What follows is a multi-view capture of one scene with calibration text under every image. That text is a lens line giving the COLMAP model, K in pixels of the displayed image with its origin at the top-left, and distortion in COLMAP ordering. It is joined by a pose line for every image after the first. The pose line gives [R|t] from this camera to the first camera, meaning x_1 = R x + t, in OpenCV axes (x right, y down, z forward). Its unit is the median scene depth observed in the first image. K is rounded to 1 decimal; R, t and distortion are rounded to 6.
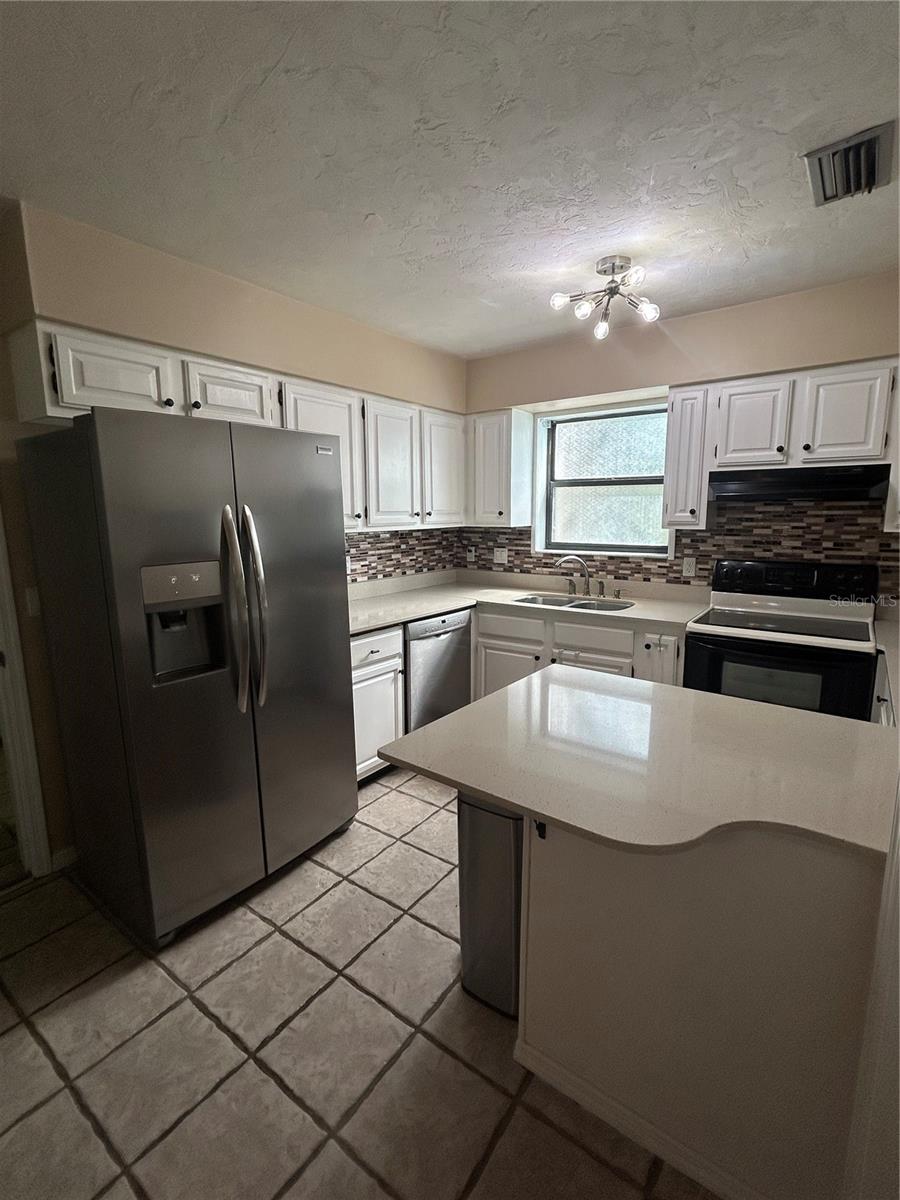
lens RADIAL K [[539.1, 0, 451.6], [0, 539.1, 597.7], [0, 0, 1]] dist [-0.013765, 0.006384]
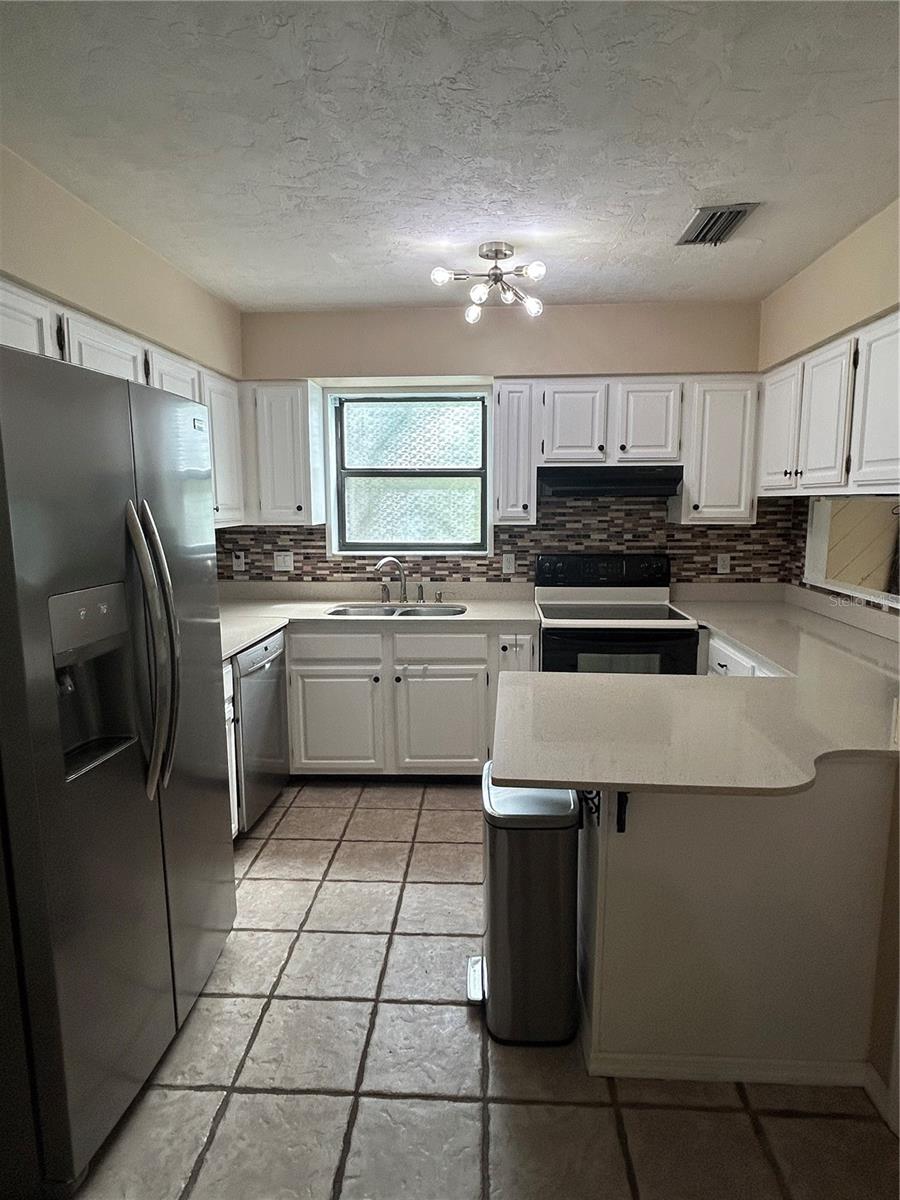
lens RADIAL K [[683.9, 0, 450.0], [0, 683.9, 600.0], [0, 0, 1]] dist [-0.001676, -0.000764]
pose [[0.838311, -0.075141, 0.539989, -0.335561], [0.084074, 0.996426, 0.008134, -0.011831], [-0.538671, 0.038580, 0.841633, 0.030391]]
